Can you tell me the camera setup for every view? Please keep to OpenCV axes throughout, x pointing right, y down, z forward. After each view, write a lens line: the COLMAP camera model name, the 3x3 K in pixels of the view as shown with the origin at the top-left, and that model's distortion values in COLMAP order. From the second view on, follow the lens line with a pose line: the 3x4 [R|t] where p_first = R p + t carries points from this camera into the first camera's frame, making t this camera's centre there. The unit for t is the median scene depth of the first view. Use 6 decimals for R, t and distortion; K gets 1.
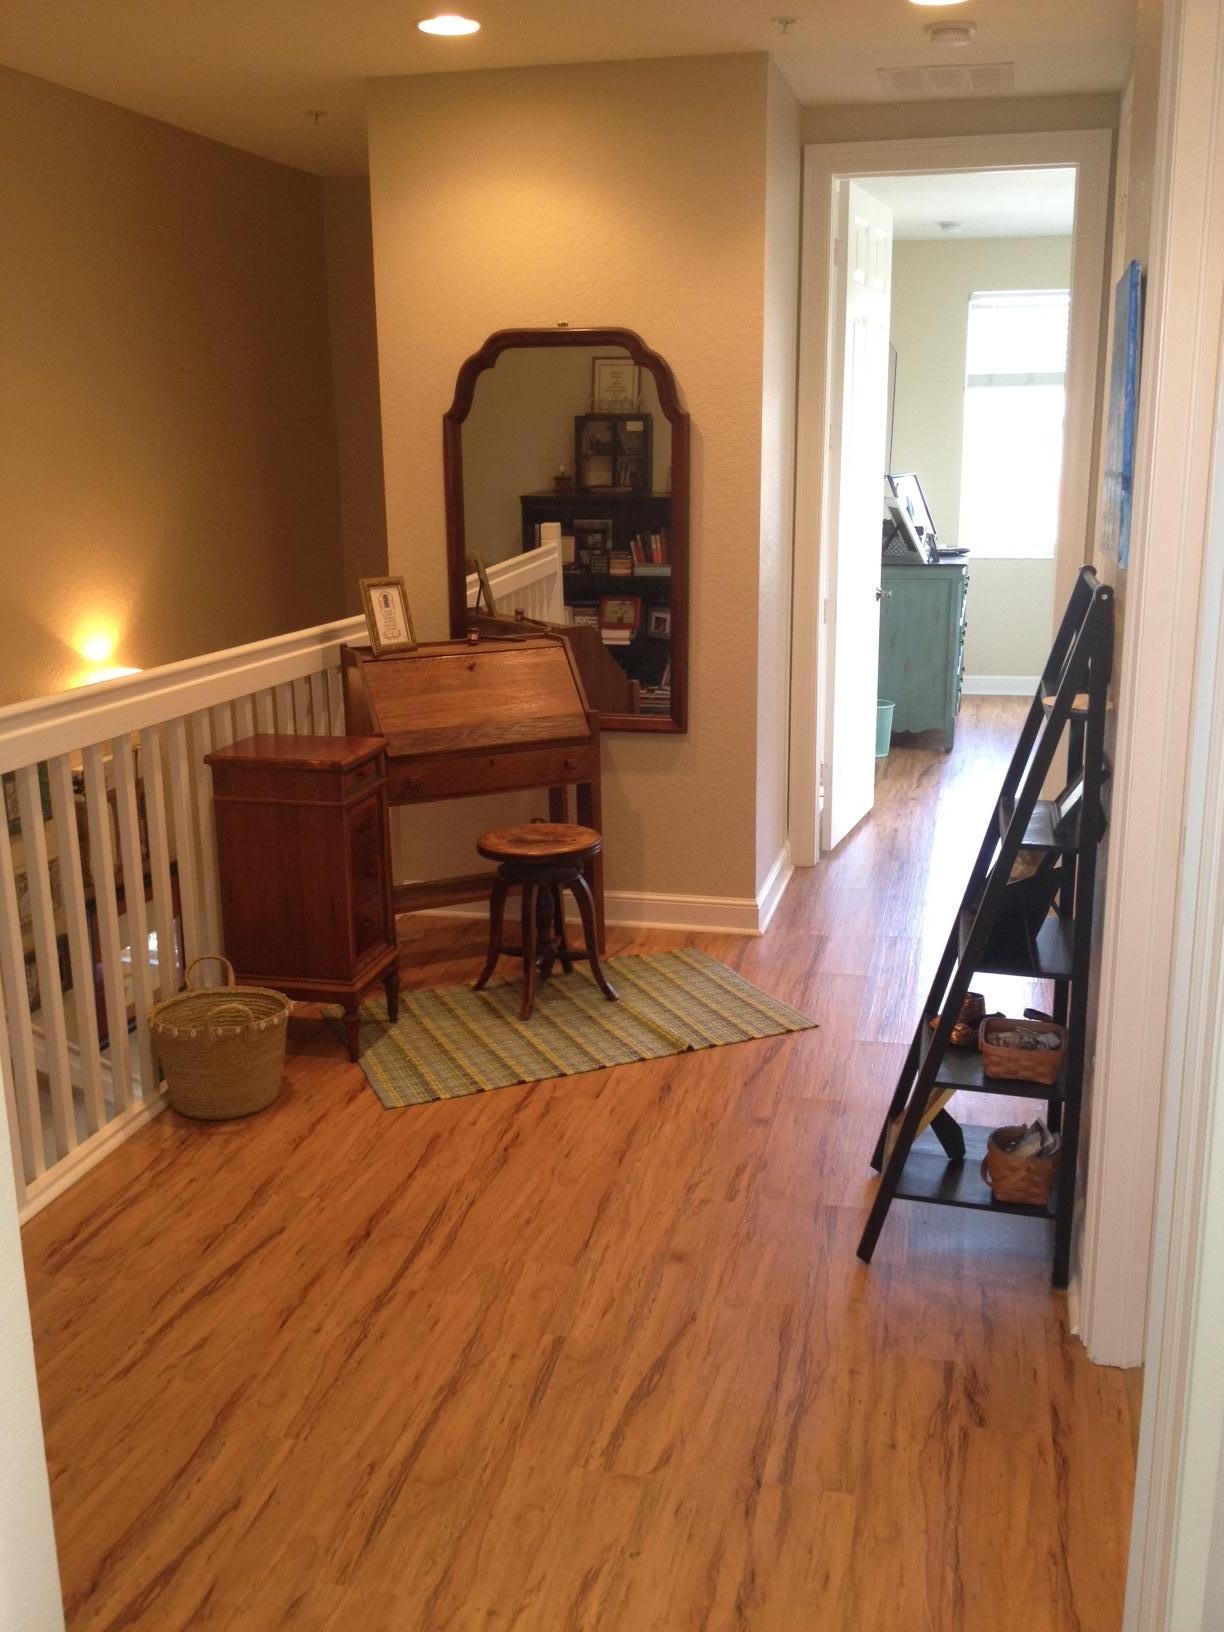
lens RADIAL K [[1536.0, 0, 610.2], [0, 1536.0, 837.4], [0, 0, 1]] dist [0.120791, -0.265437]
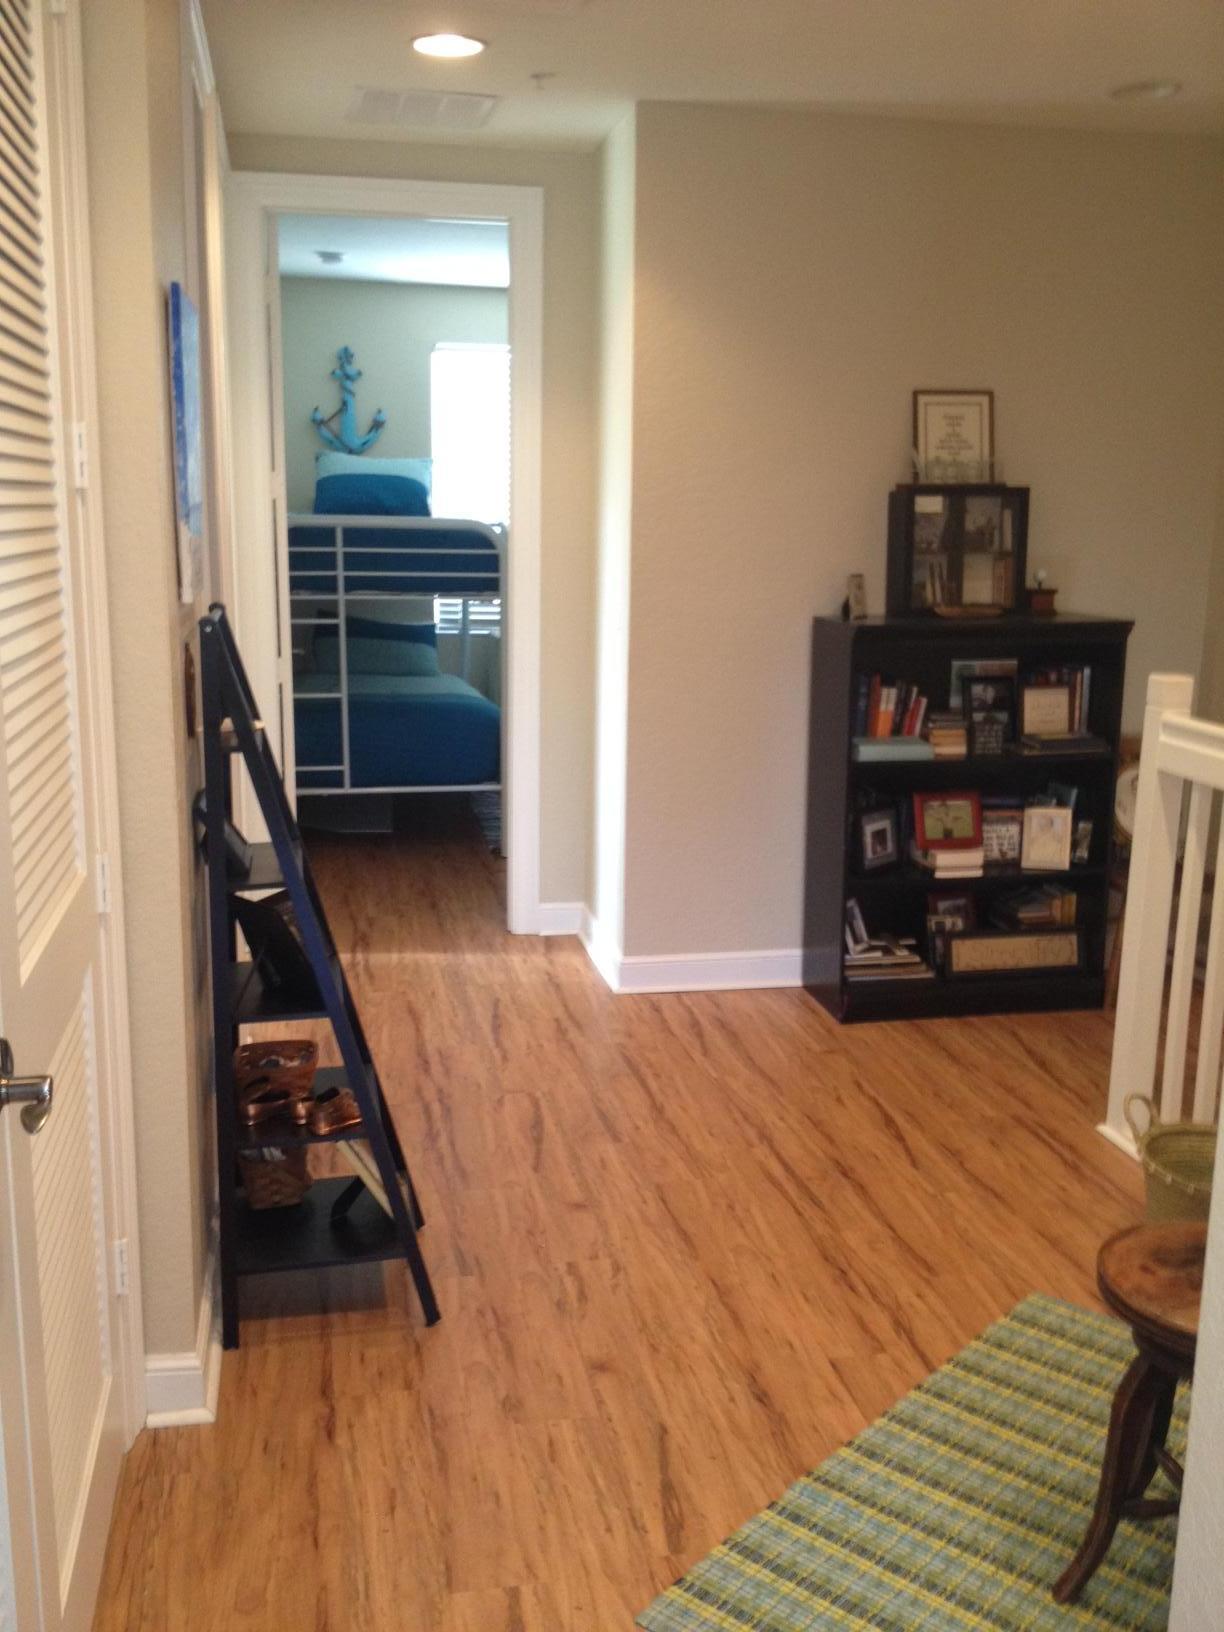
lens RADIAL K [[1536.0, 0, 610.2], [0, 1536.0, 837.4], [0, 0, 1]] dist [0.120791, -0.265437]
pose [[-0.910478, 0.086323, -0.404447, 0.454953], [-0.102944, 0.899882, 0.423810, -0.446587], [0.400539, 0.427506, -0.810436, 1.810933]]
